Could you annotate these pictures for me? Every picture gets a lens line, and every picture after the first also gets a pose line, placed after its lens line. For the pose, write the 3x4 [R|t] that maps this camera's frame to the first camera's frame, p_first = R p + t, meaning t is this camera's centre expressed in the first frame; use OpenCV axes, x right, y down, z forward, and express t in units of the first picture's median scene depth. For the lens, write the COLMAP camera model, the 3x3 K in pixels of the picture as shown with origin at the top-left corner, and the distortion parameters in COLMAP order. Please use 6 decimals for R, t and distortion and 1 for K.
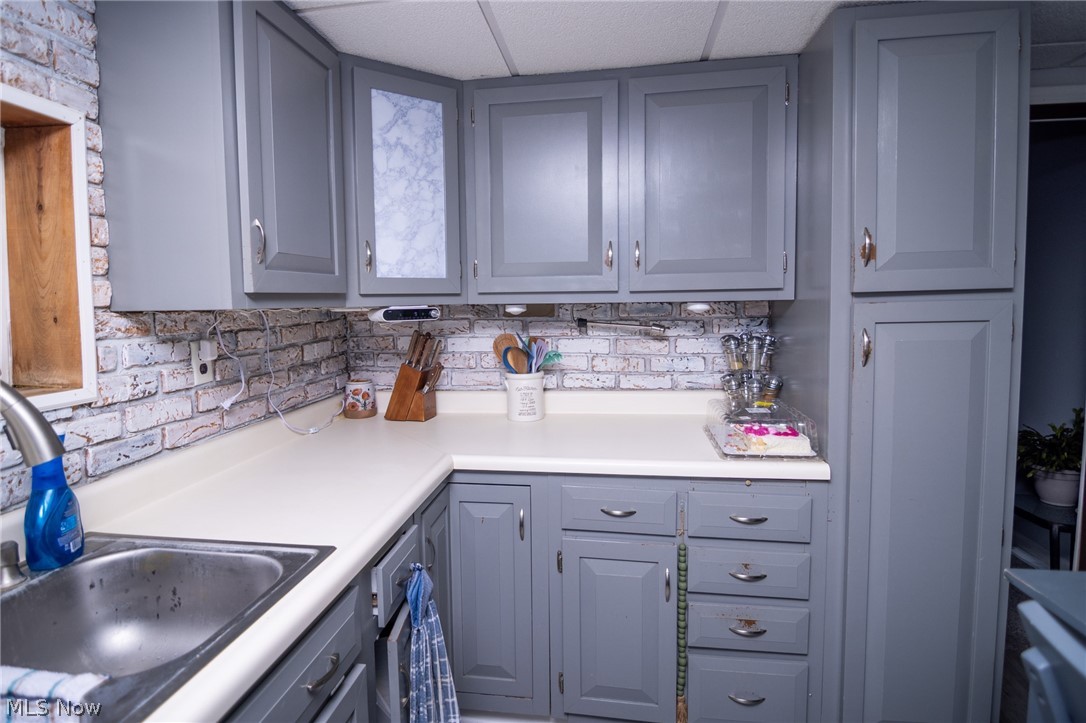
lens RADIAL K [[558.8, 0, 519.1], [0, 558.8, 334.5], [0, 0, 1]] dist [-0.008246, -0.010076]
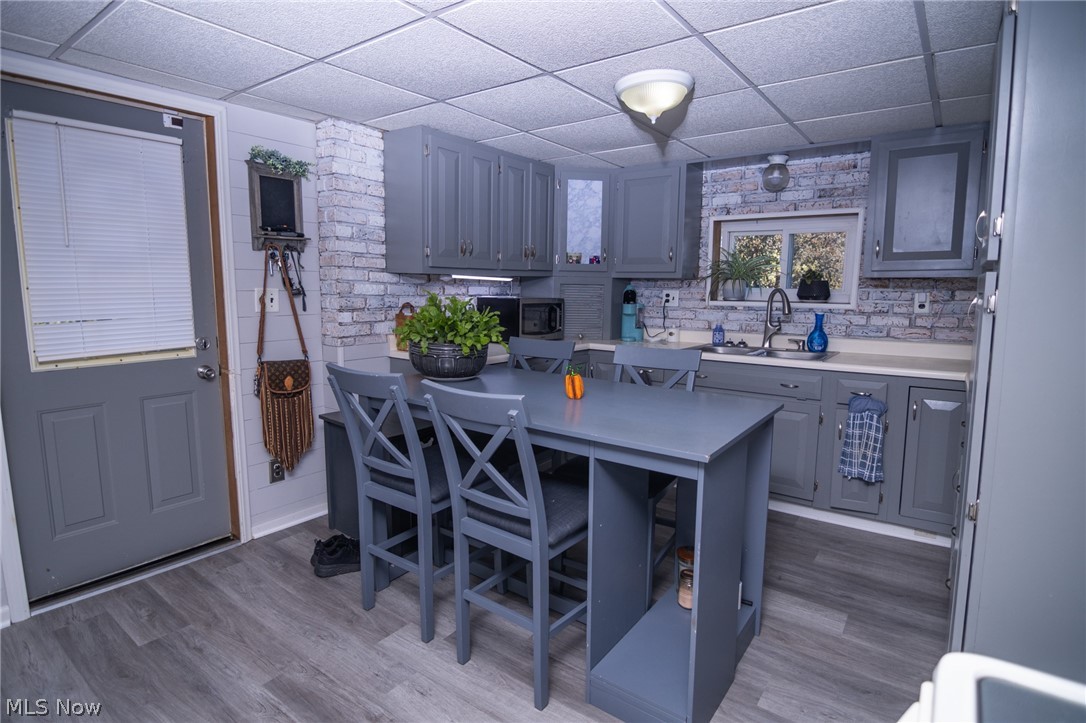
lens RADIAL K [[558.8, 0, 547.0], [0, 558.8, 361.0], [0, 0, 1]] dist [-0.008246, -0.010076]
pose [[-0.451833, 0.132911, -0.882146, 2.308291], [-0.046185, 0.984028, 0.171917, -0.036178], [0.890906, 0.118420, -0.438478, 0.806091]]
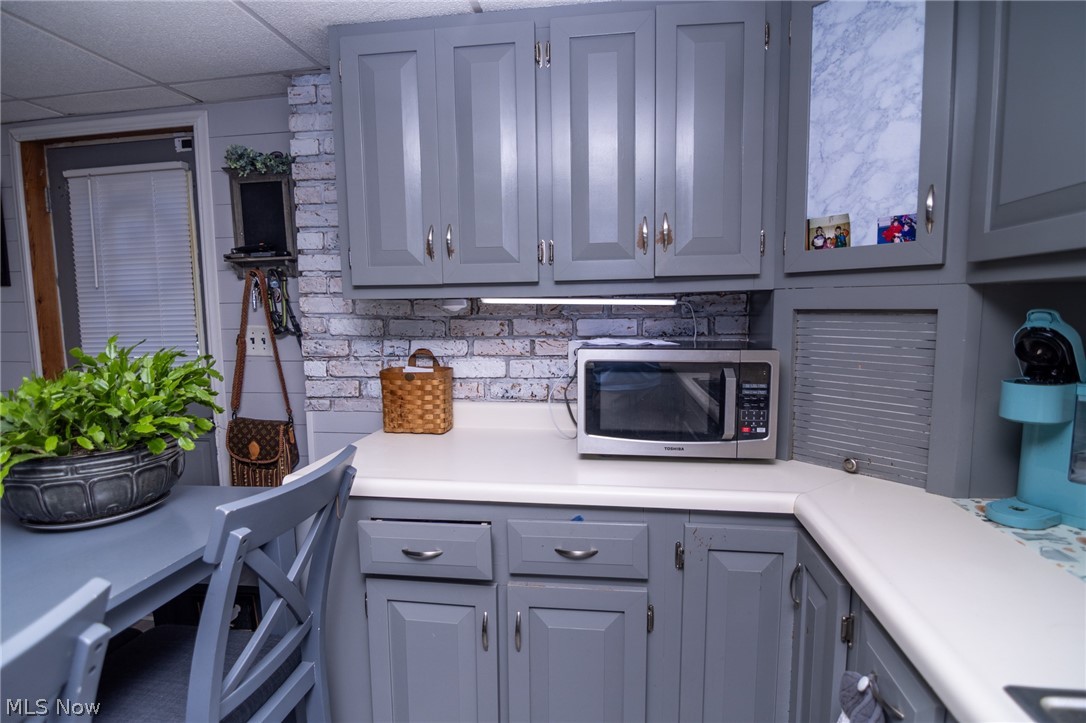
lens RADIAL K [[558.8, 0, 545.7], [0, 558.8, 369.3], [0, 0, 1]] dist [-0.008246, -0.010076]
pose [[-0.999313, 0.032744, -0.017365, -0.007394], [0.029698, 0.987714, 0.153427, 0.004909], [0.022176, 0.152806, -0.988007, 0.577375]]
